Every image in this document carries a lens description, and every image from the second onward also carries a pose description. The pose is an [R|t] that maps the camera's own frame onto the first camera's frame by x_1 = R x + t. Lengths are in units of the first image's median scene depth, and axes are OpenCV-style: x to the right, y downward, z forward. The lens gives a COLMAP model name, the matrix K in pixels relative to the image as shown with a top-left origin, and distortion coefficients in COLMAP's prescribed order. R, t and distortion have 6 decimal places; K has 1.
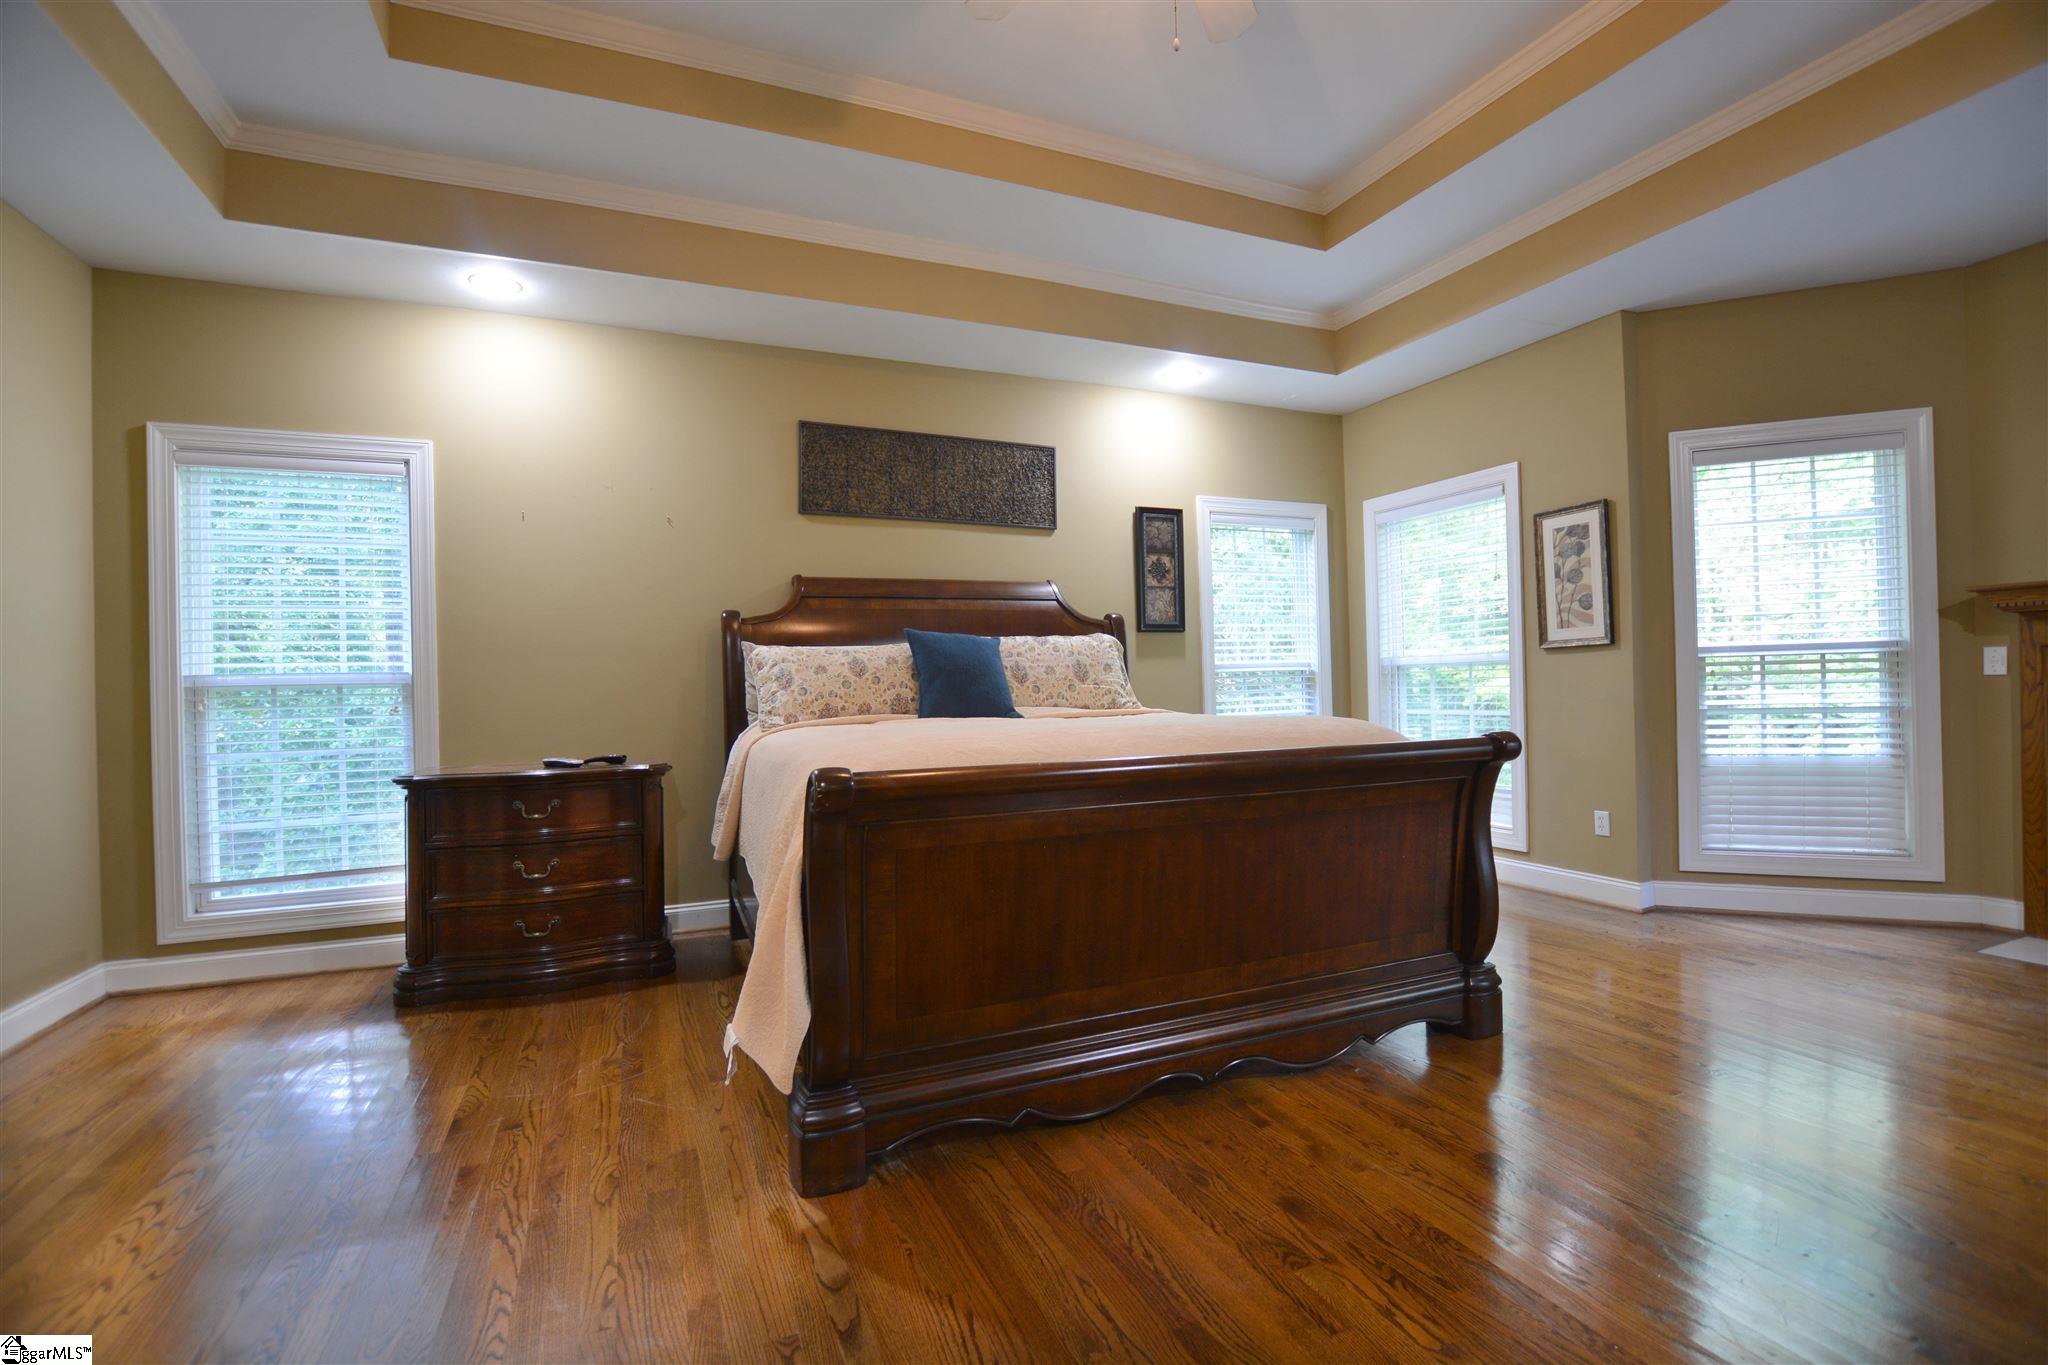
lens RADIAL K [[904.6, 0, 1022.2], [0, 904.6, 684.3], [0, 0, 1]] dist [-0.029442, 0.002728]
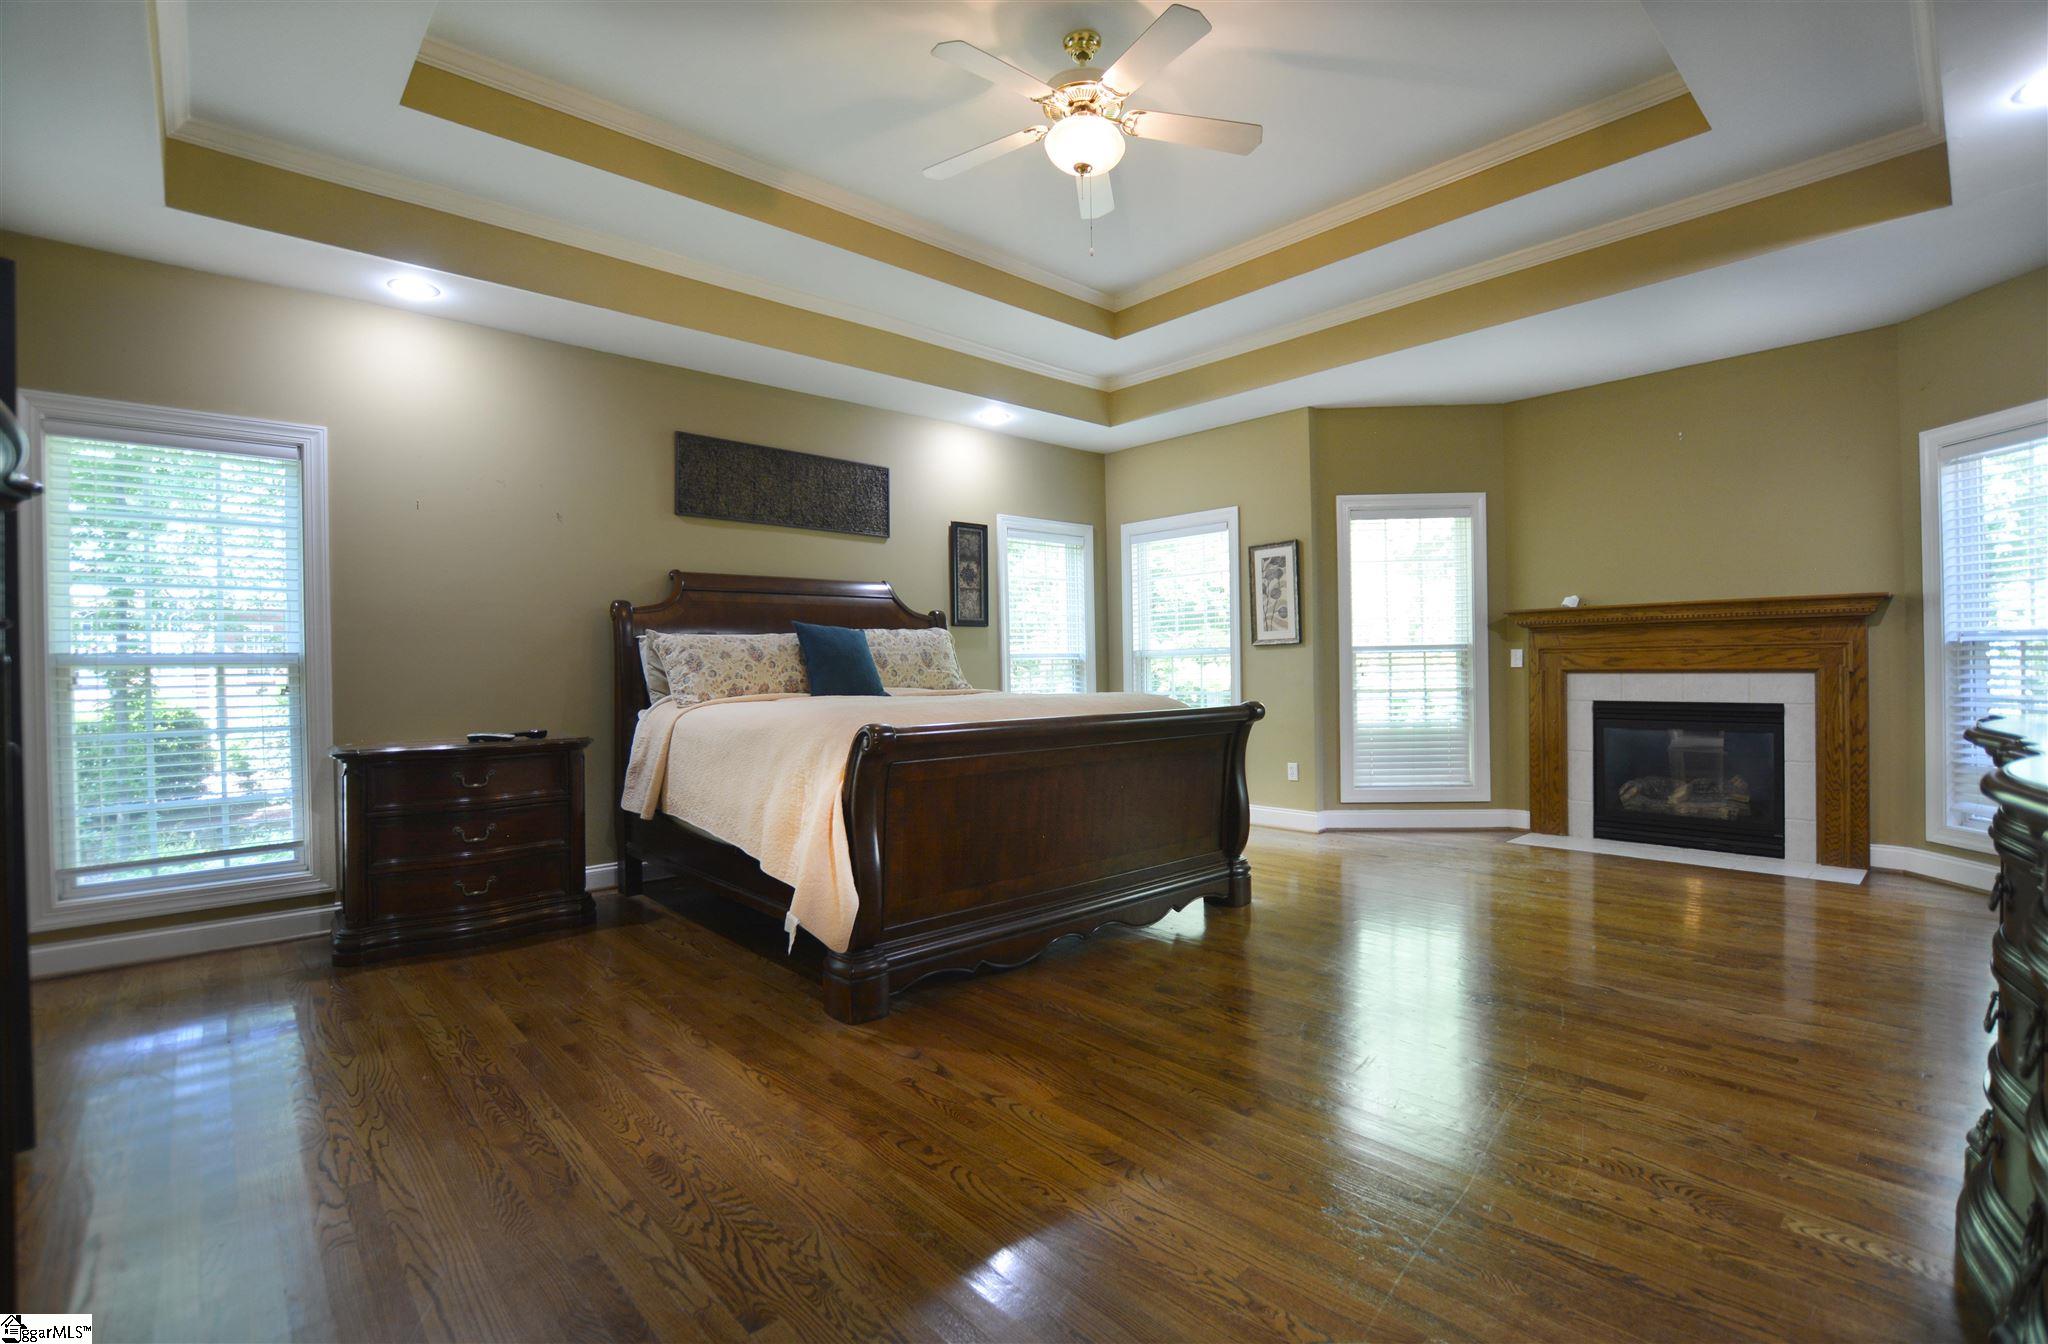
lens RADIAL K [[904.6, 0, 1028.4], [0, 904.6, 673.3], [0, 0, 1]] dist [-0.029442, 0.002728]
pose [[0.946332, 0.005193, 0.323156, -0.221304], [-0.005694, 0.999984, 0.000606, 0.004395], [-0.323147, -0.002414, 0.946346, -0.223565]]
